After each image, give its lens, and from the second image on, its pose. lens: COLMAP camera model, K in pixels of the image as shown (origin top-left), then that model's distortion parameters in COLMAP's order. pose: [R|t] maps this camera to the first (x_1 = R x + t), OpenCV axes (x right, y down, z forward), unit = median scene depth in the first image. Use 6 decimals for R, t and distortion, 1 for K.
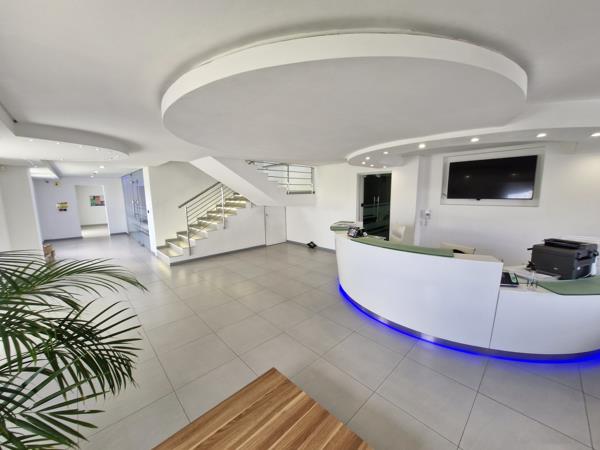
lens RADIAL K [[233.6, 0, 299.3], [0, 233.6, 225.4], [0, 0, 1]] dist [0.003152, -0.000126]
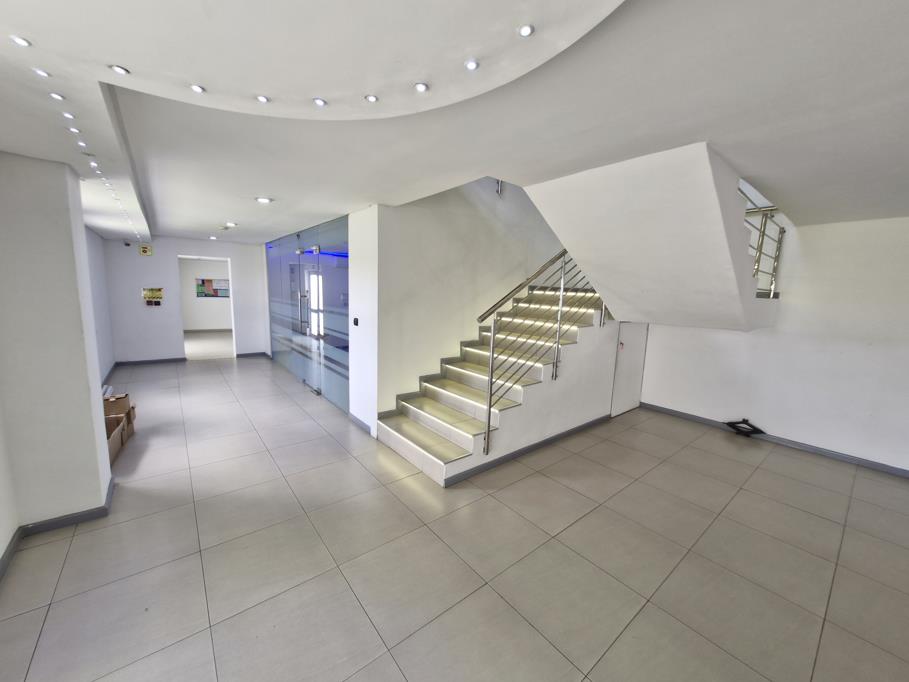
lens RADIAL K [[353.9, 0, 456.0], [0, 353.9, 339.2], [0, 0, 1]] dist [0.003152, -0.000126]
pose [[0.995913, 0.060270, -0.067265, -0.400722], [-0.060330, 0.998178, 0.001139, -0.037105], [0.067212, 0.002924, 0.997734, 0.372810]]
